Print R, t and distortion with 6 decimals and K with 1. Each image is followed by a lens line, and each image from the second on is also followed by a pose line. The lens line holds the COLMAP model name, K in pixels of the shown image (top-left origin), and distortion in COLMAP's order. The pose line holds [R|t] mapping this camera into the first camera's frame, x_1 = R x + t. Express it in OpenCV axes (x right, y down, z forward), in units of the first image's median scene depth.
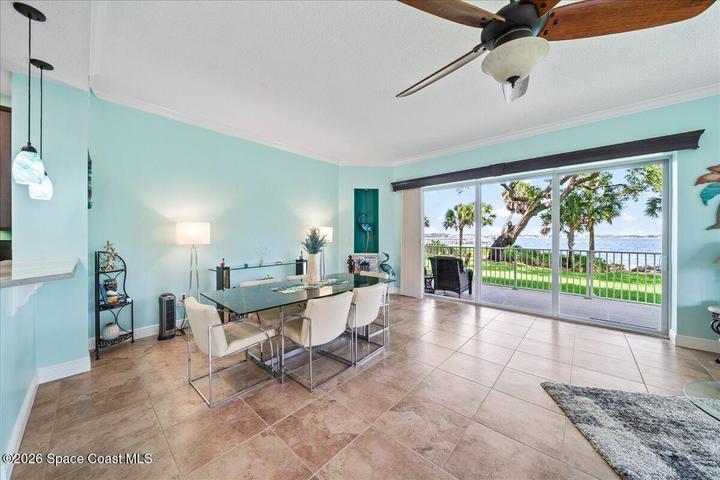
lens RADIAL K [[249.9, 0, 358.5], [0, 249.9, 235.3], [0, 0, 1]] dist [-0.004071, 0.000222]
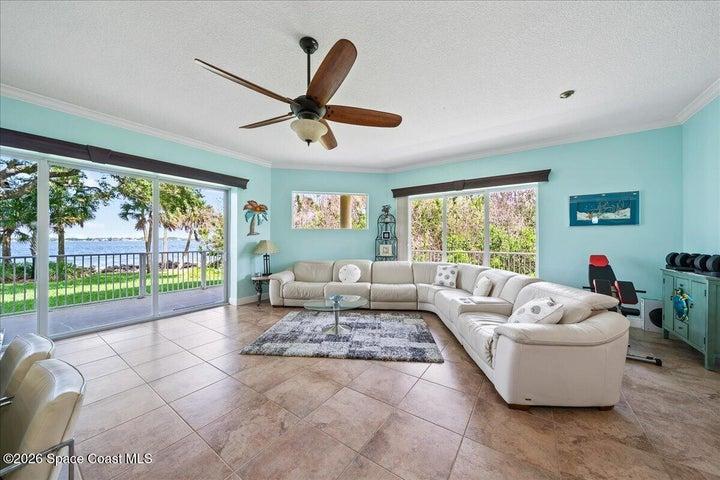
lens RADIAL K [[249.9, 0, 358.4], [0, 249.9, 239.9], [0, 0, 1]] dist [-0.004071, 0.000222]
pose [[-0.125081, -0.002631, 0.992143, -0.335488], [-0.005169, 0.999985, 0.002000, 0.000074], [-0.992133, -0.004878, -0.125093, 0.298227]]
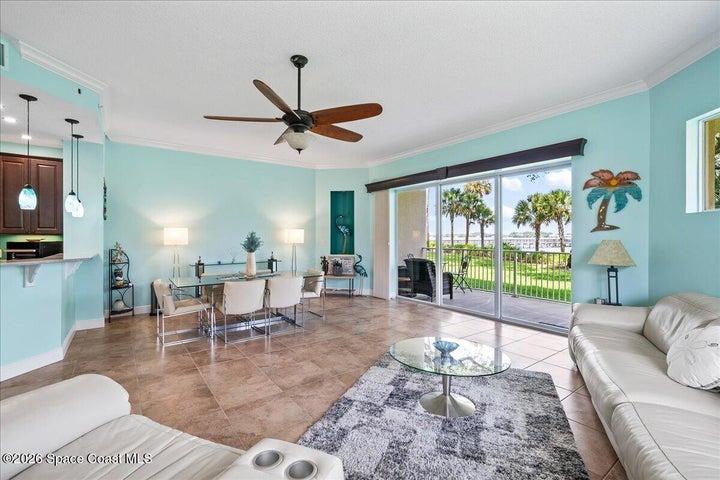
lens RADIAL K [[318.9, 0, 355.9], [0, 318.9, 234.3], [0, 0, 1]] dist [-0.000432, -0.000690]
pose [[0.981037, -0.003355, -0.193791, 0.477797], [0.002798, 0.999991, -0.003145, -0.007581], [0.193800, 0.002543, 0.981038, -0.363606]]
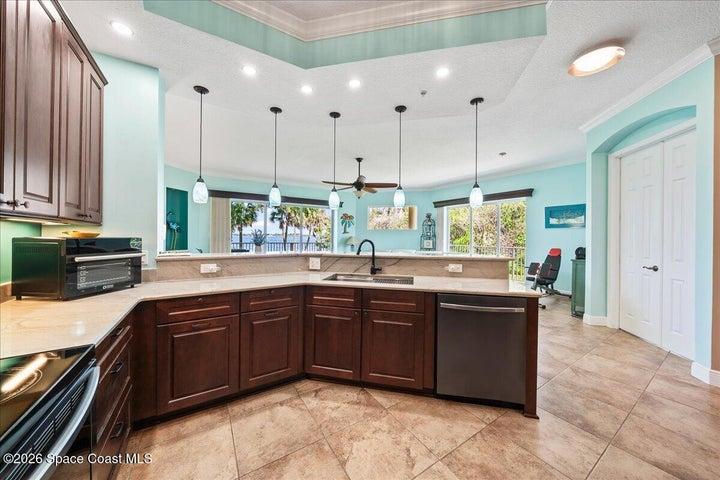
lens RADIAL K [[249.9, 0, 357.3], [0, 249.9, 236.4], [0, 0, 1]] dist [-0.004071, 0.000222]
pose [[0.269224, 0.000887, 0.963077, -1.110197], [-0.013839, 0.999900, 0.002948, -0.000013], [-0.962978, -0.014122, 0.269209, -0.024166]]
